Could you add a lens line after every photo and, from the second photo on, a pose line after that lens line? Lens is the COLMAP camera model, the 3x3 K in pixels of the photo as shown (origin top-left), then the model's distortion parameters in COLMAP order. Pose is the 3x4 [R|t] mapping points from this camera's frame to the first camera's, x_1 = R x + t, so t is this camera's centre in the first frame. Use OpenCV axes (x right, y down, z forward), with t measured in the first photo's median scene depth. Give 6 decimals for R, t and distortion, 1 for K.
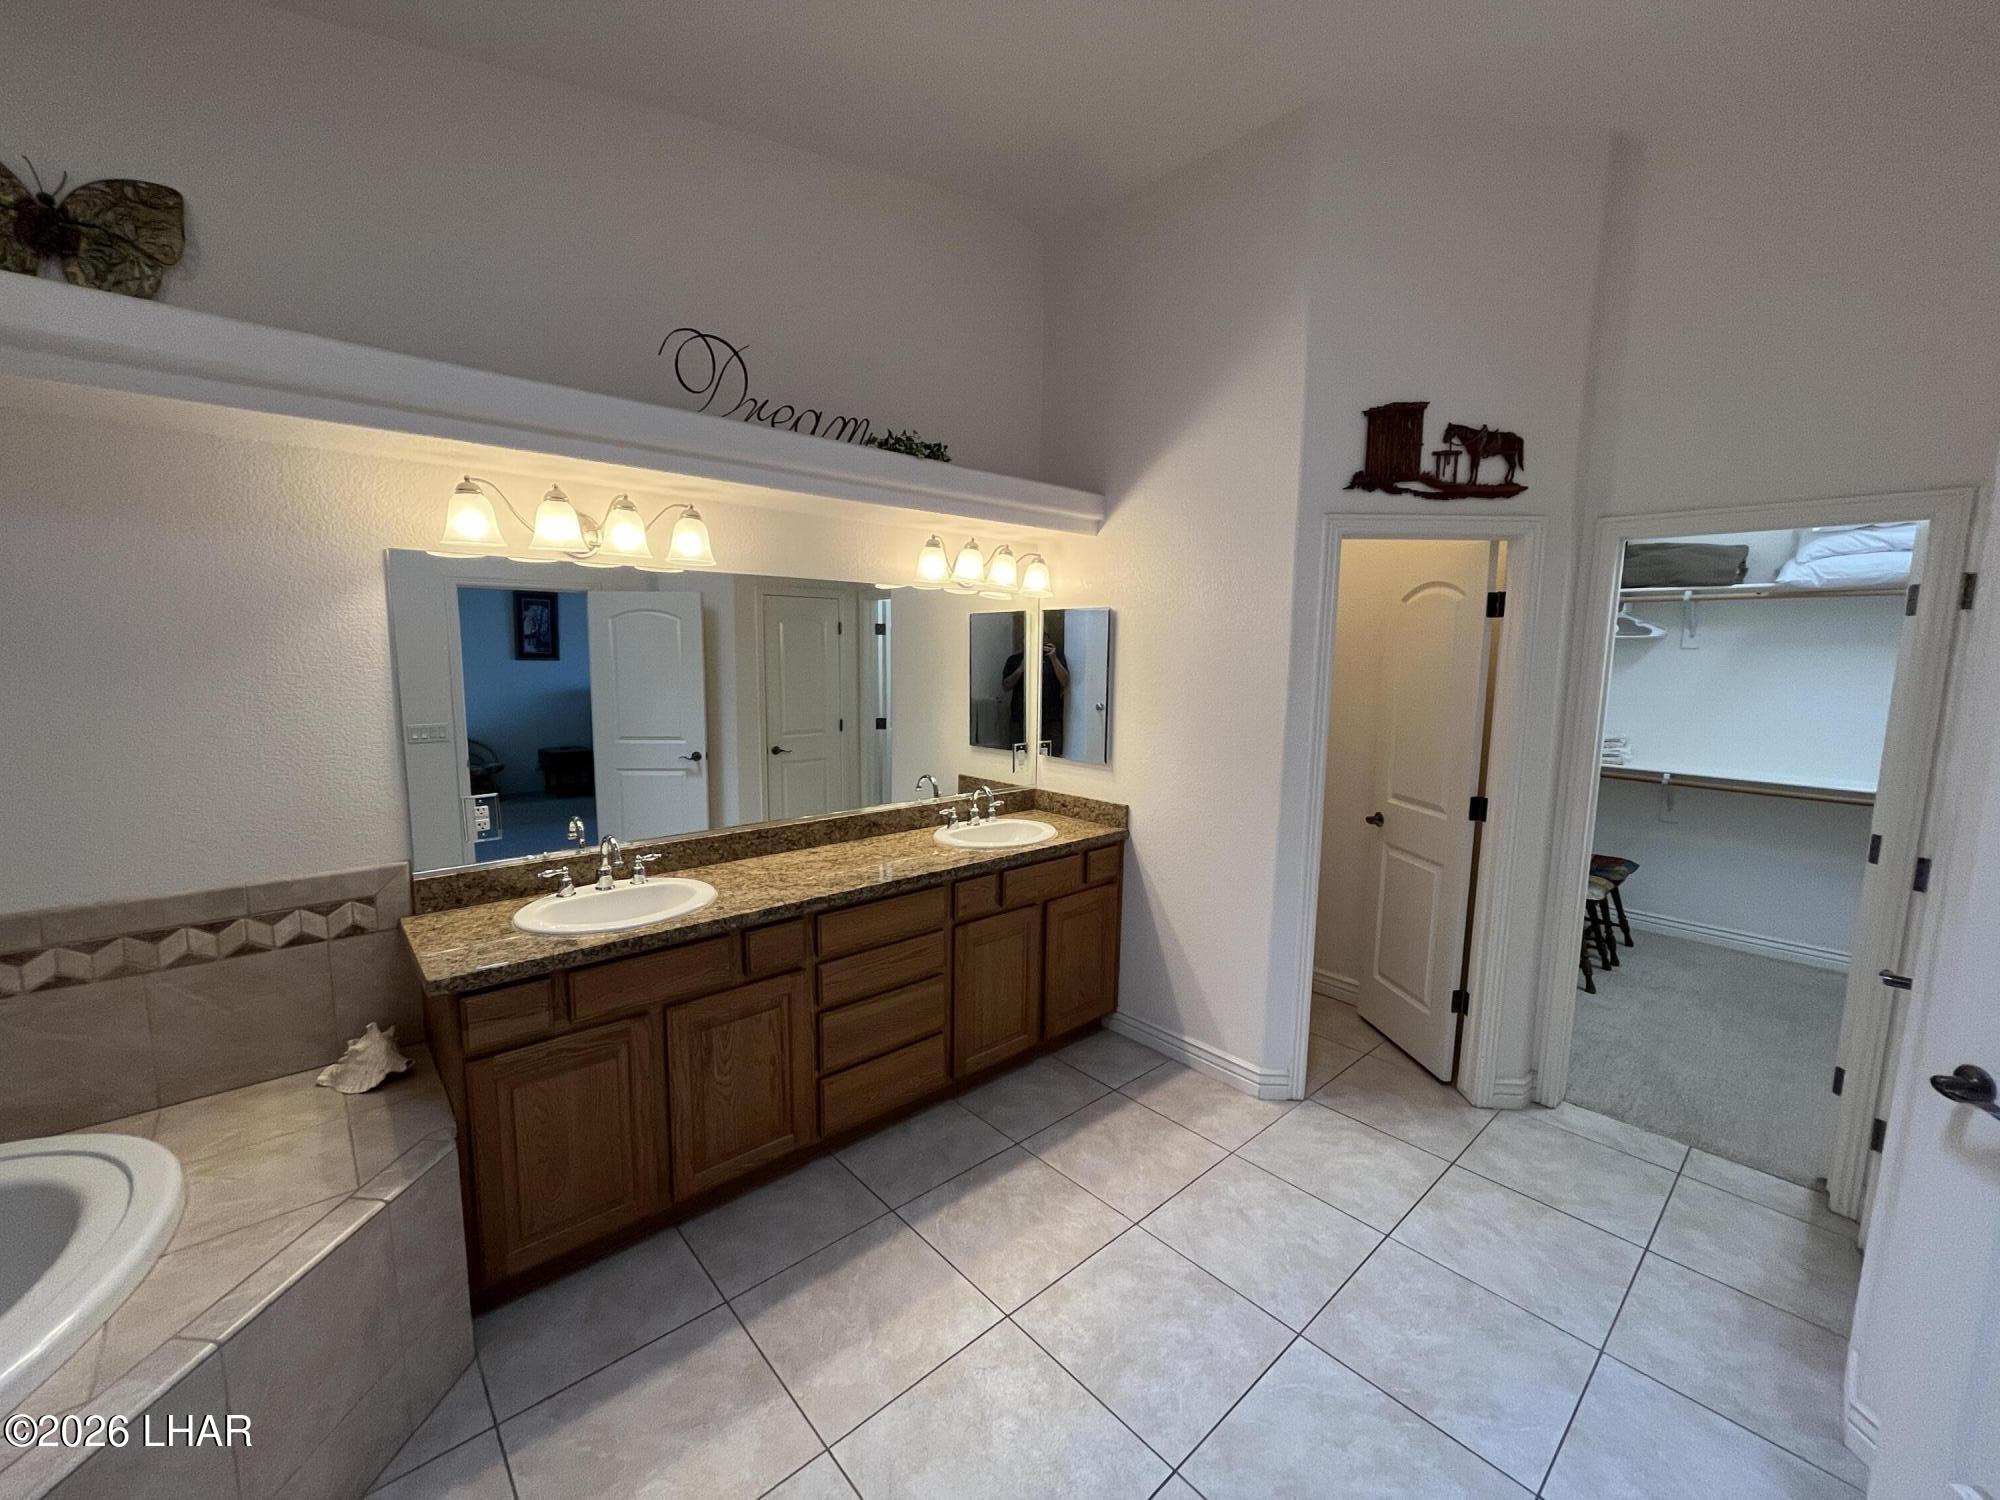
lens RADIAL K [[804.5, 0, 1003.1], [0, 804.5, 754.0], [0, 0, 1]] dist [-0.006091, 0.000269]
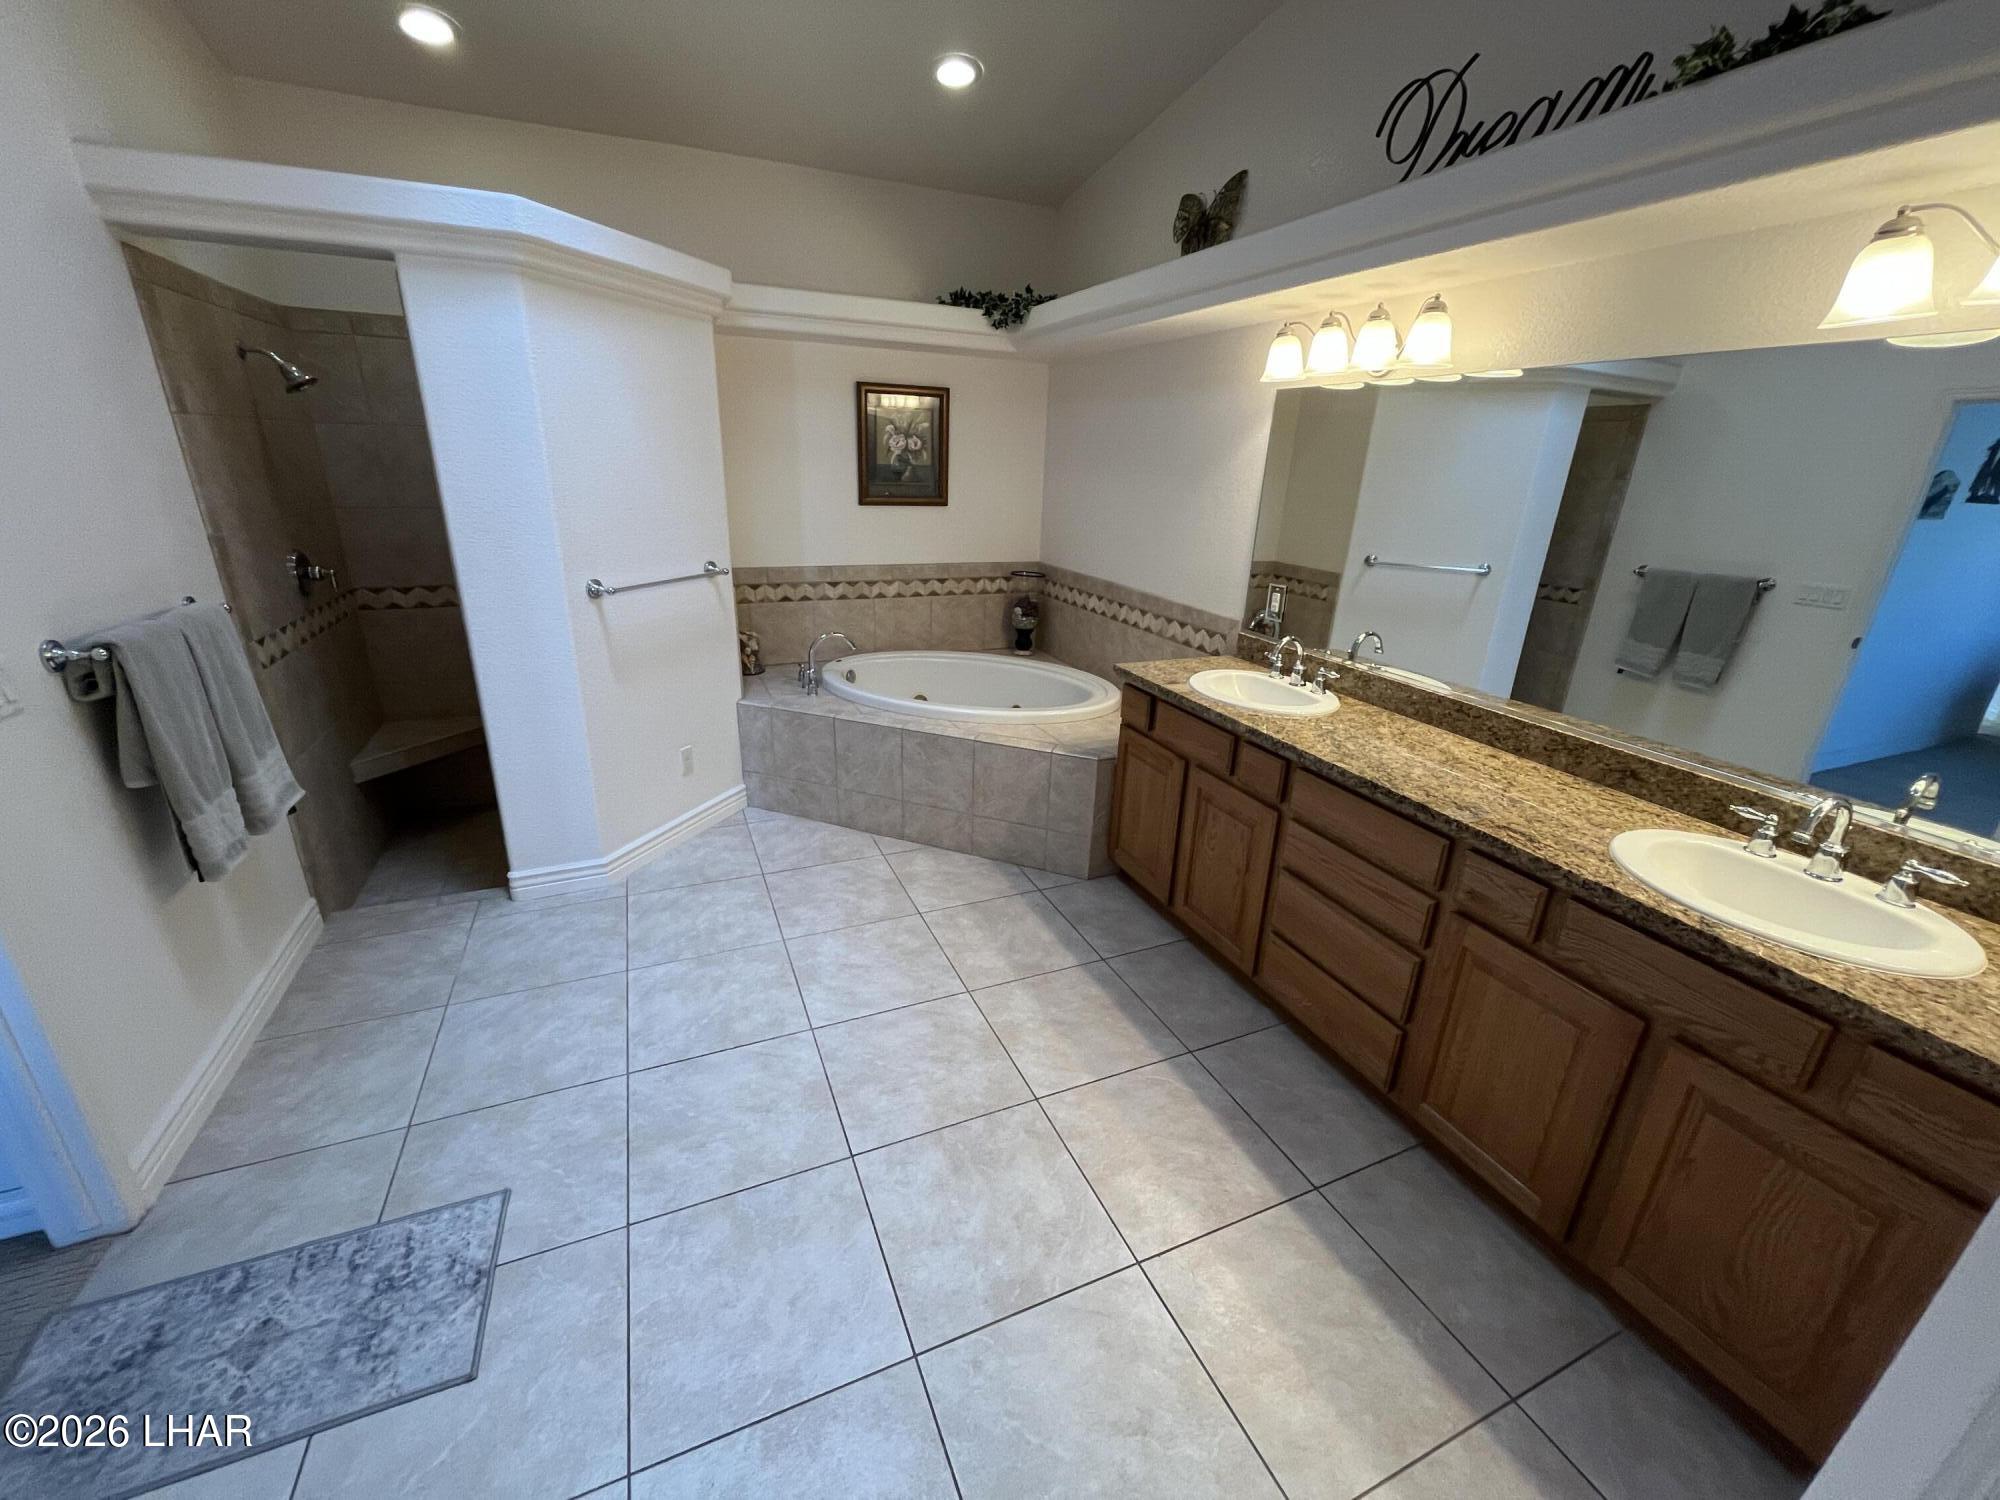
lens RADIAL K [[804.5, 0, 998.3], [0, 804.5, 758.3], [0, 0, 1]] dist [-0.006091, 0.000269]
pose [[-0.320286, 0.310463, -0.895003, 0.690595], [-0.157671, 0.914124, 0.373520, -0.097399], [0.934107, 0.260749, -0.243830, 0.887517]]
